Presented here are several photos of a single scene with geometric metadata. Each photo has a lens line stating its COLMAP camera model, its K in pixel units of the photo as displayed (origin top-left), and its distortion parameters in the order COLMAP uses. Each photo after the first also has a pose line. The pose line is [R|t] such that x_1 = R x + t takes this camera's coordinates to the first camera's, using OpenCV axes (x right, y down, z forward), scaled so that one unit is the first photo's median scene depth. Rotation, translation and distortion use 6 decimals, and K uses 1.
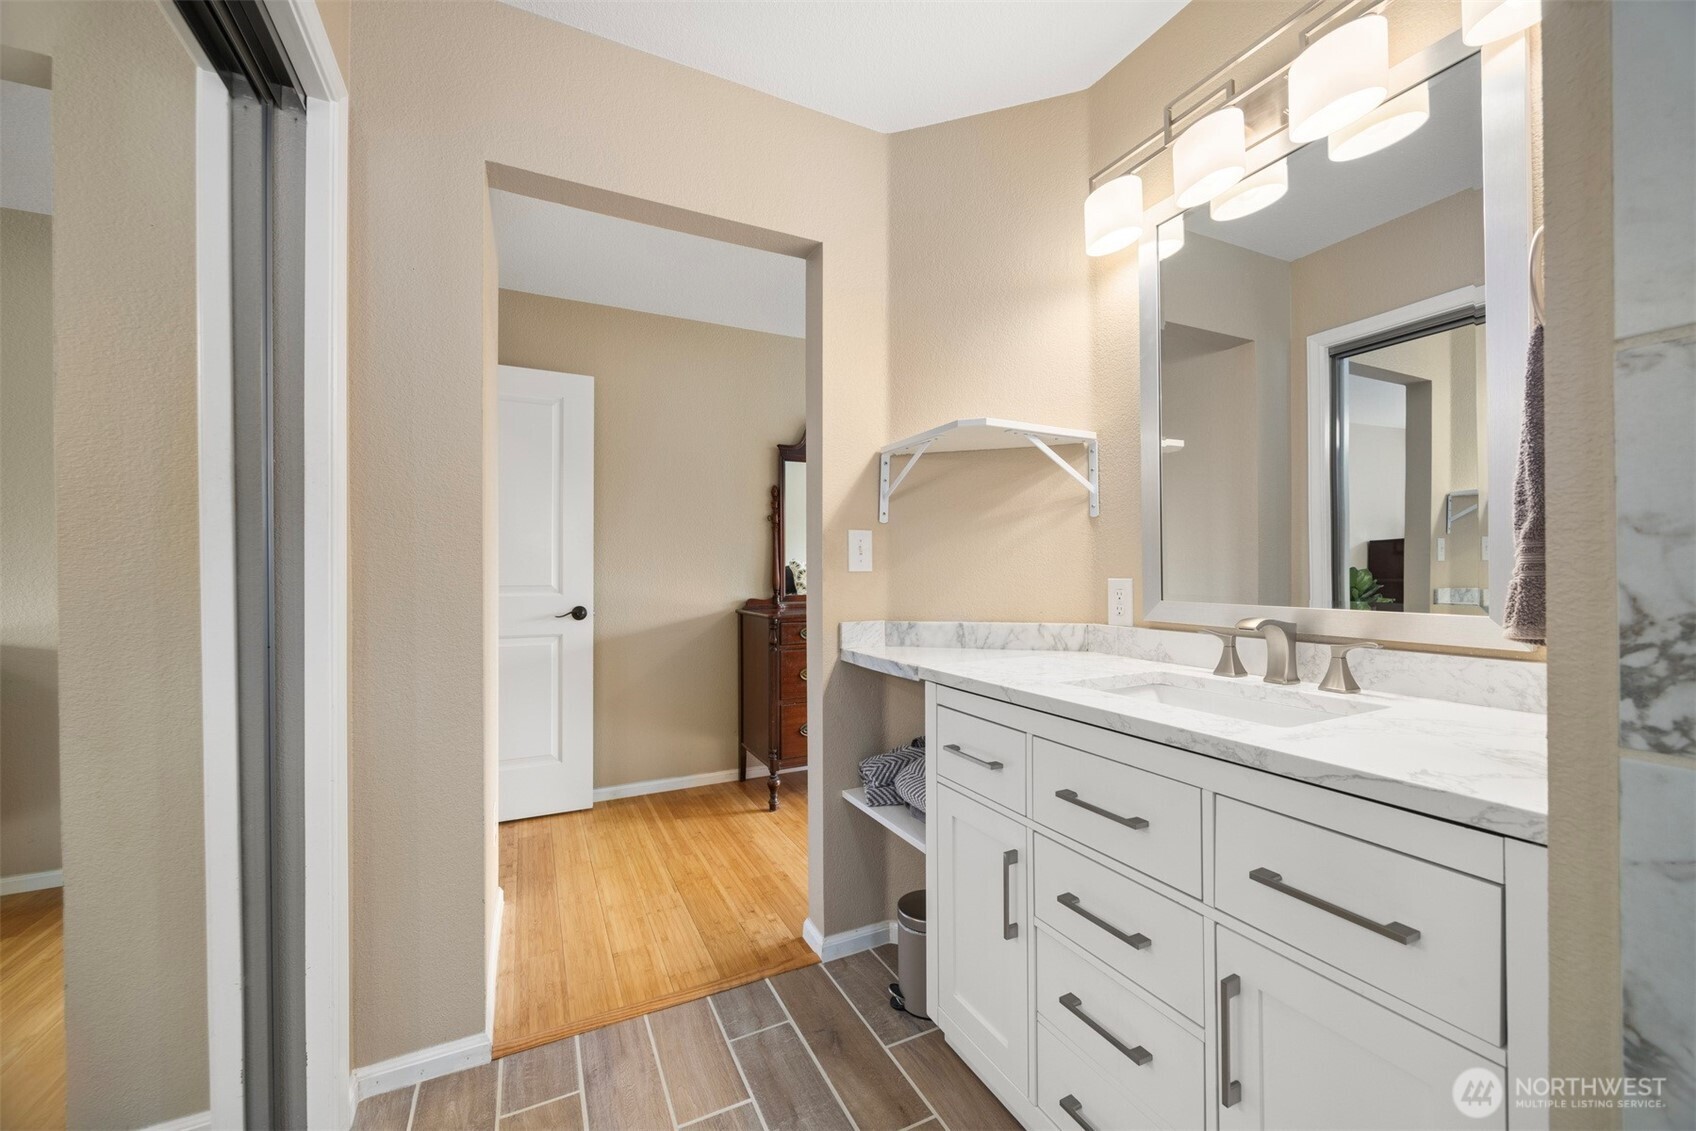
lens RADIAL K [[642.6, 0, 842.2], [0, 642.6, 573.6], [0, 0, 1]] dist [-0.007300, 0.000839]
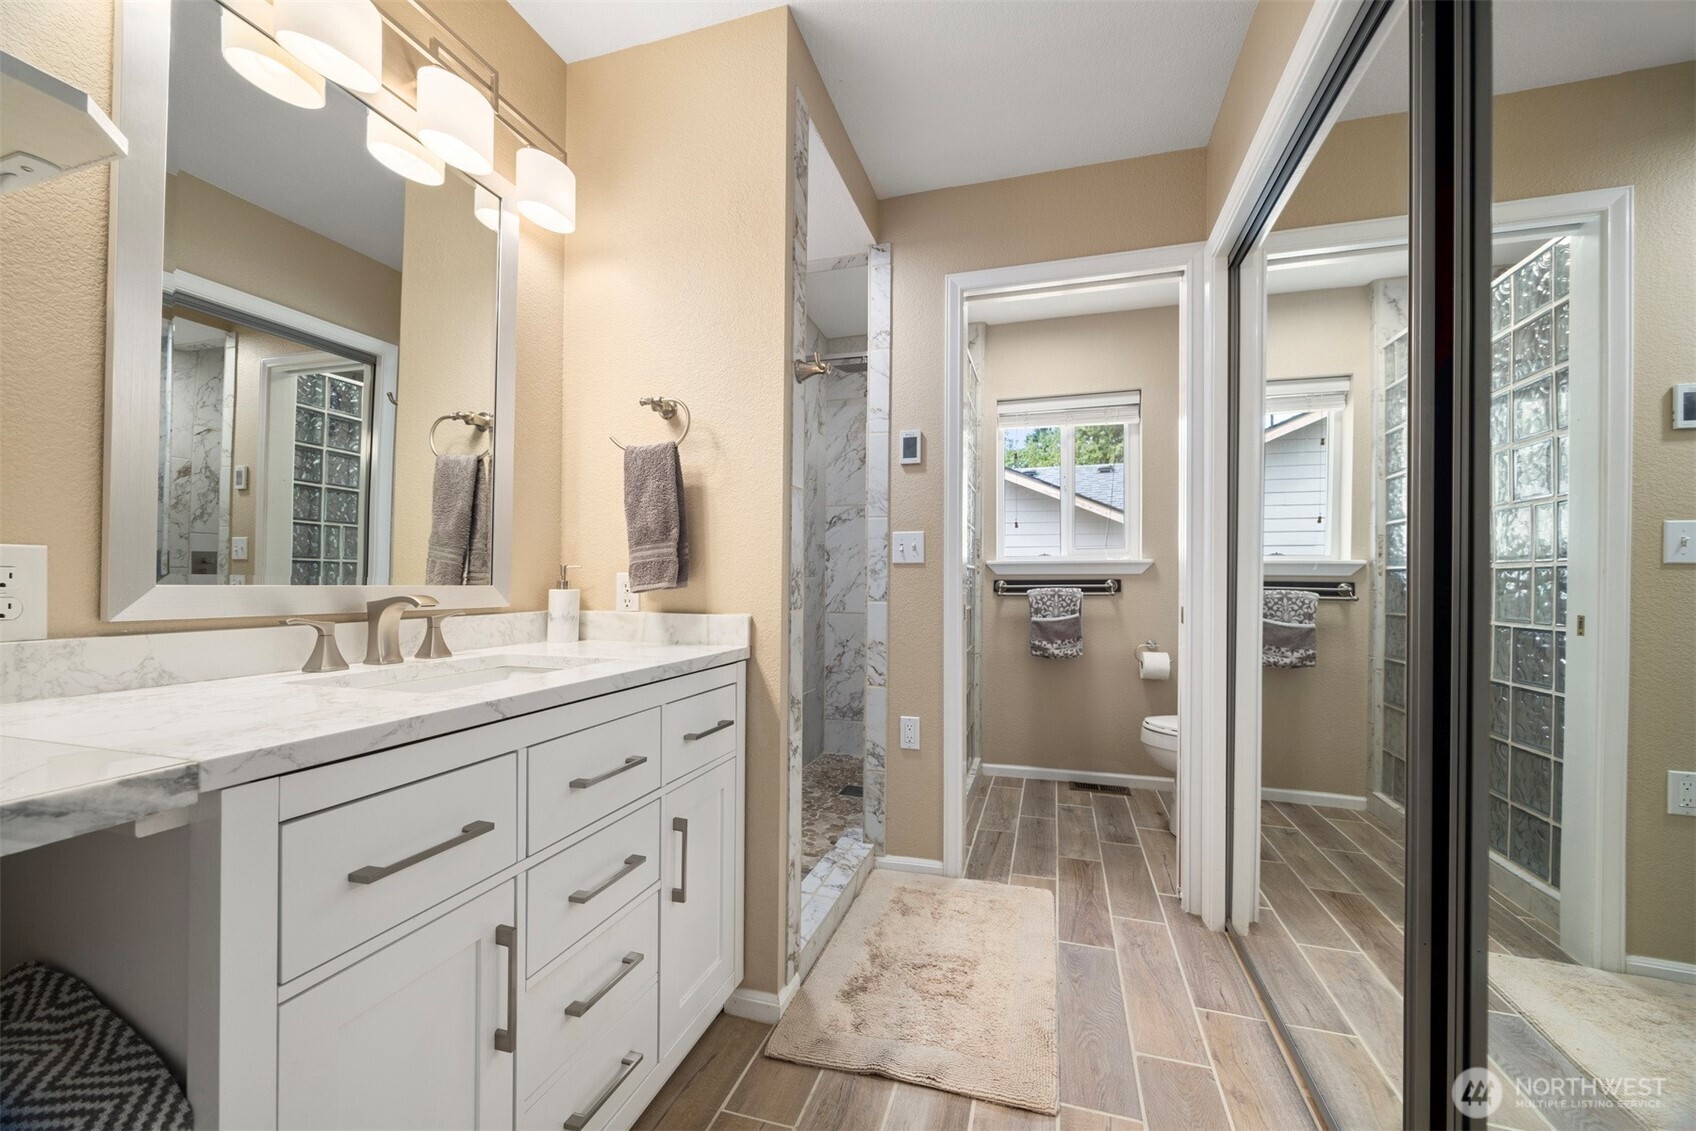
lens RADIAL K [[642.6, 0, 848.5], [0, 642.6, 574.2], [0, 0, 1]] dist [-0.007300, 0.000839]
pose [[-0.727025, 0.006777, 0.686577, -0.514362], [-0.003330, 0.999905, -0.013395, 0.047141], [-0.686602, -0.012025, -0.726934, 1.260079]]
